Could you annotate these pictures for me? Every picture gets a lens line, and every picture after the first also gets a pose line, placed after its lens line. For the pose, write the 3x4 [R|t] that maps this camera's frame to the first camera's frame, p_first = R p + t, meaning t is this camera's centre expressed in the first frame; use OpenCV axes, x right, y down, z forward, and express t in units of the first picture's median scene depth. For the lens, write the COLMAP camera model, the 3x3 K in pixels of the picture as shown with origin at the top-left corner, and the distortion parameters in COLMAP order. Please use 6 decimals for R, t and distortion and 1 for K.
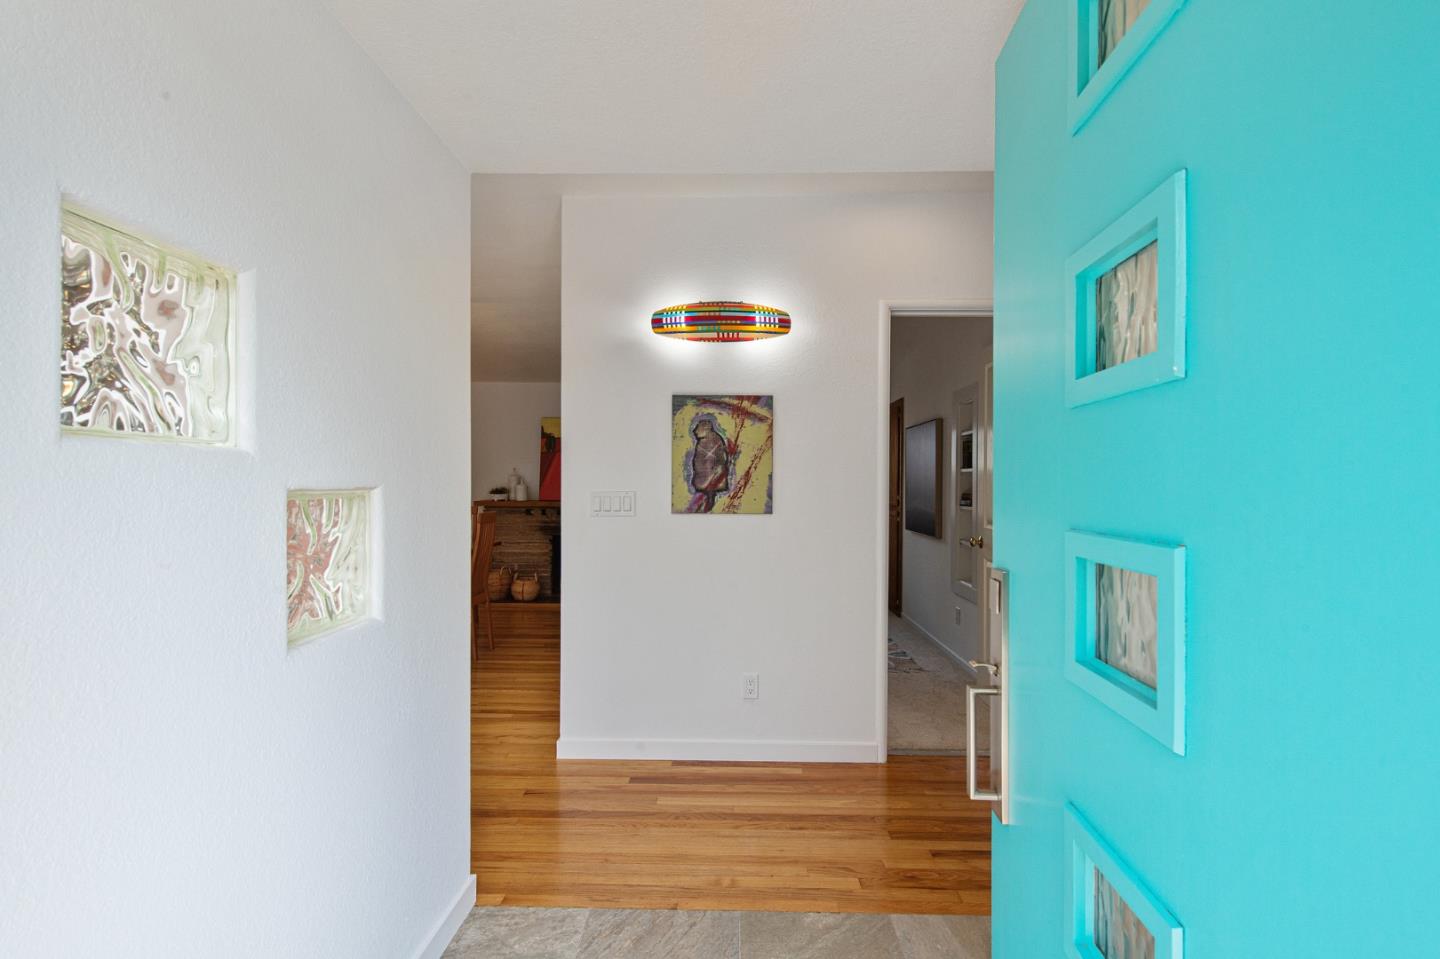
lens RADIAL K [[668.9, 0, 725.5], [0, 668.9, 483.0], [0, 0, 1]] dist [-0.005587, -0.001081]
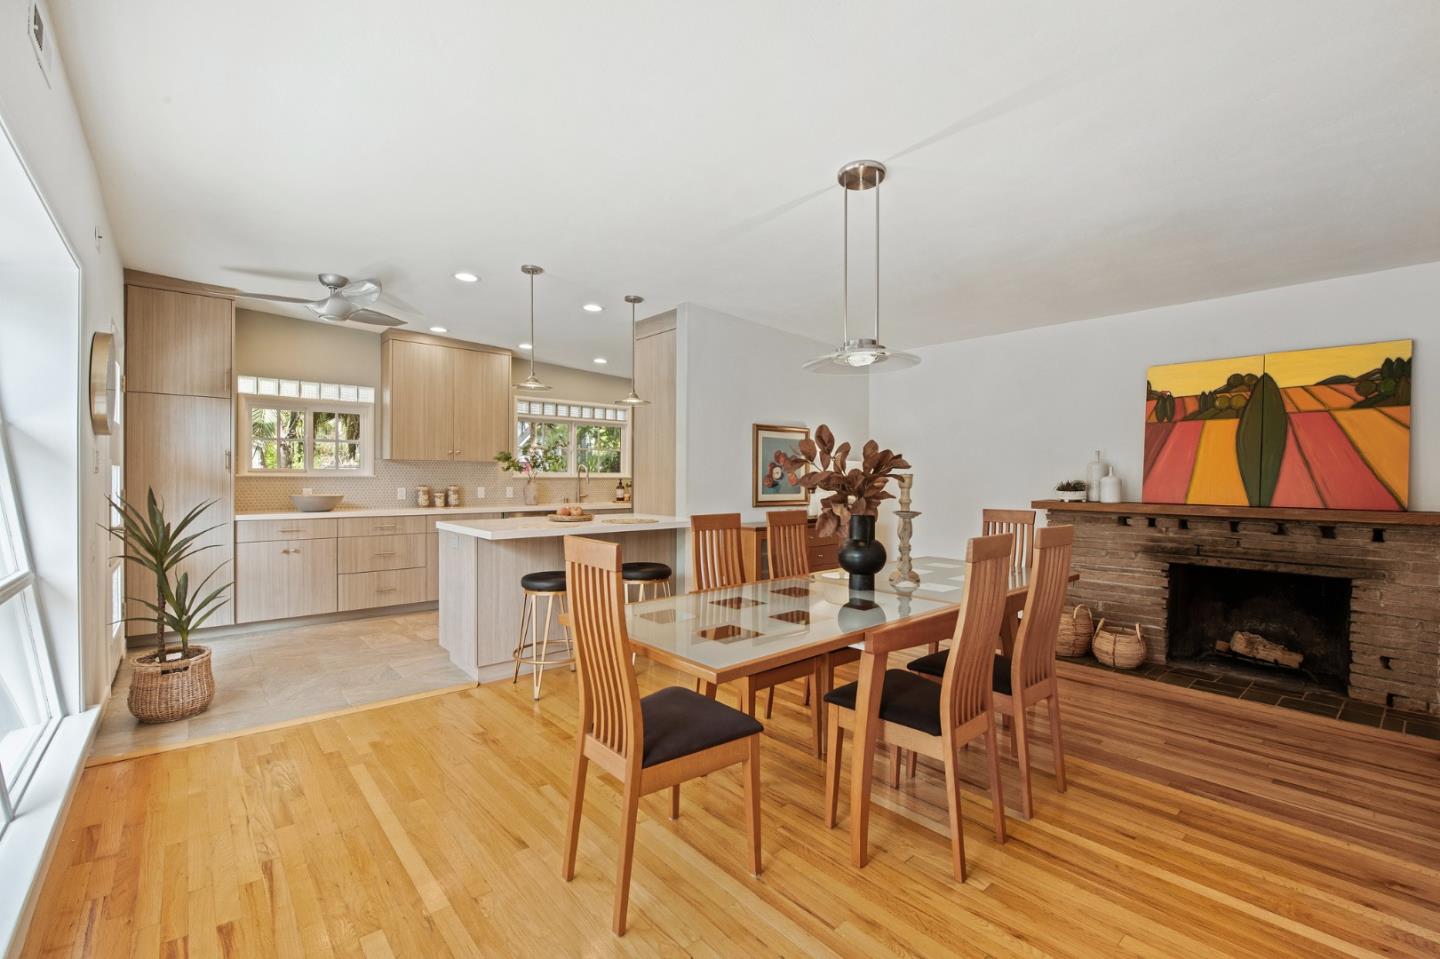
lens RADIAL K [[614.2, 0, 727.2], [0, 614.2, 482.0], [0, 0, 1]] dist [-0.005356, -0.000235]
pose [[0.677372, 0.005404, -0.735620, -0.127922], [-0.000837, 0.999978, 0.006575, 0.003597], [0.735640, -0.003838, 0.677362, 0.351548]]
